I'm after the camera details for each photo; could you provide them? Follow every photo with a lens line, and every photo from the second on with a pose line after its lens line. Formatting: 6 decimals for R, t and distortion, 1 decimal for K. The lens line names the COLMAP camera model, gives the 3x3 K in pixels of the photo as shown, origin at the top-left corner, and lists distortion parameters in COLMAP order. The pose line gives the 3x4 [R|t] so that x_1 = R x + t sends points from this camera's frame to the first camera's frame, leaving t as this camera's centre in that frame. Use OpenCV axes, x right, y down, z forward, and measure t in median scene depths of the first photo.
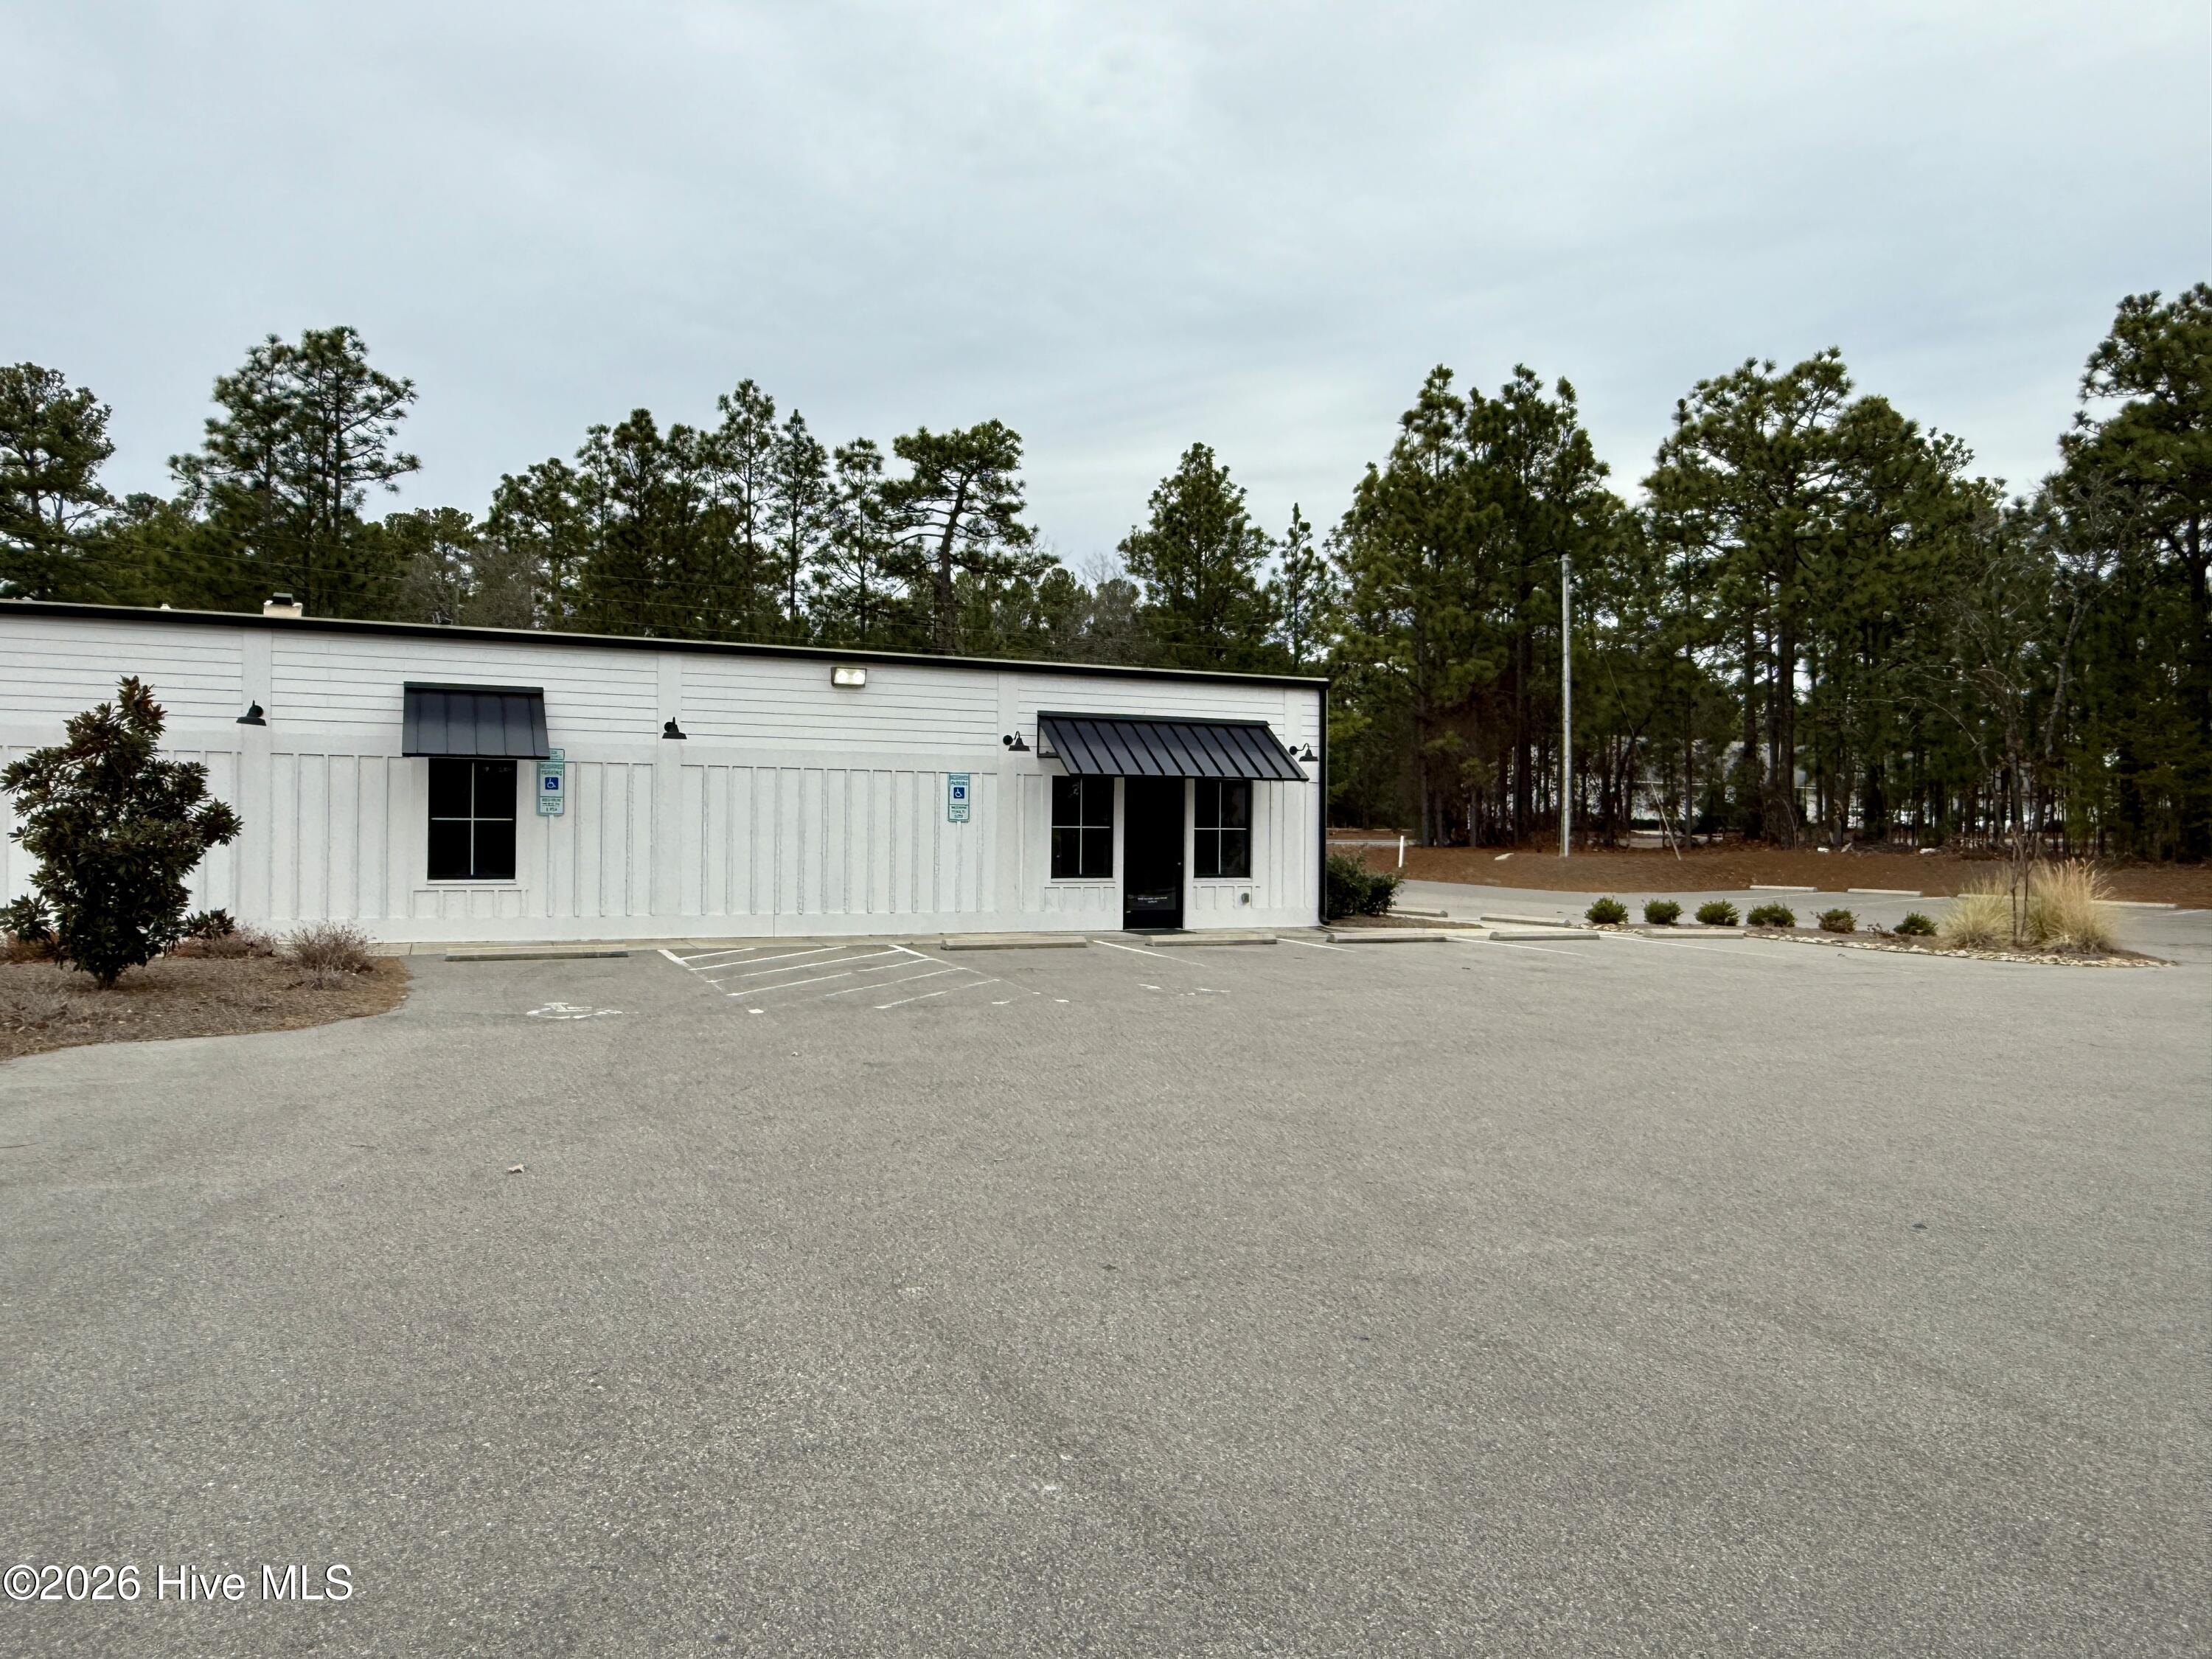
lens RADIAL K [[1500.0, 0, 1105.5], [0, 1500.0, 833.7], [0, 0, 1]] dist [-0.001603, -0.004808]
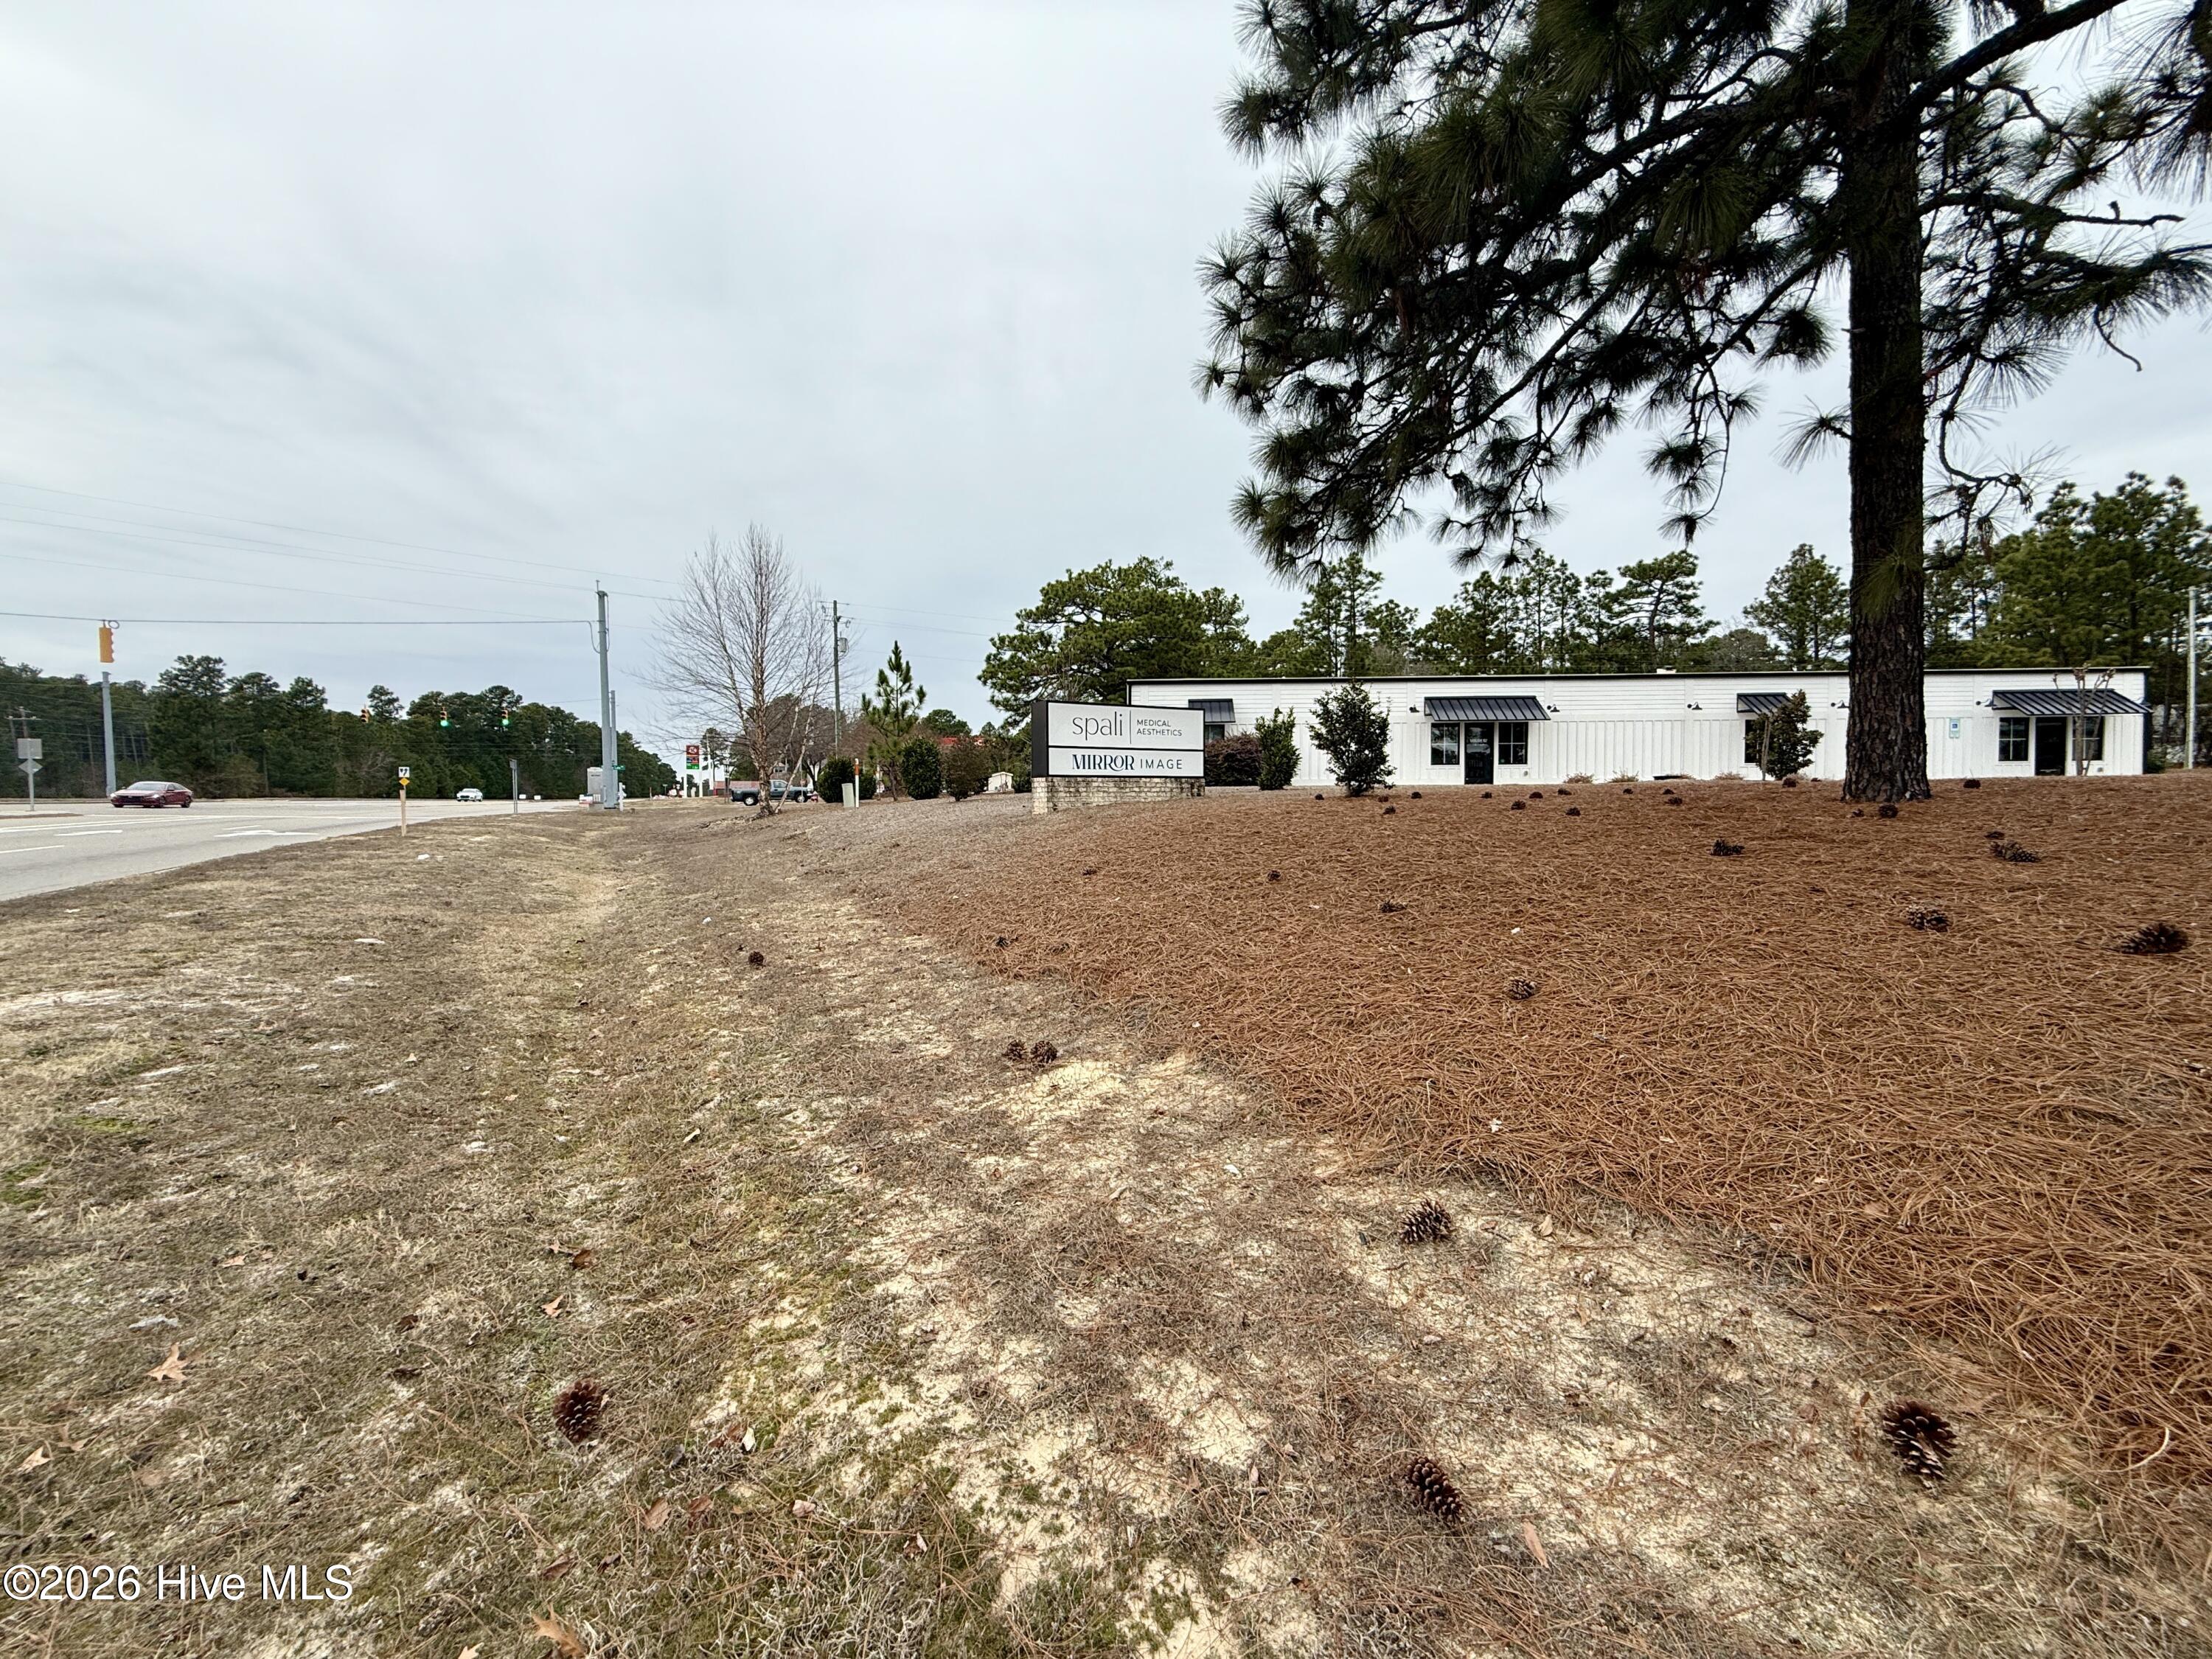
lens RADIAL K [[870.7, 0, 1100.3], [0, 870.7, 835.0], [0, 0, 1]] dist [-0.001901, 0.001662]
pose [[0.887712, 0.002474, -0.460393, -0.287700], [0.015250, 0.999279, 0.034776, 0.033158], [0.460147, -0.037892, 0.887034, -0.380462]]
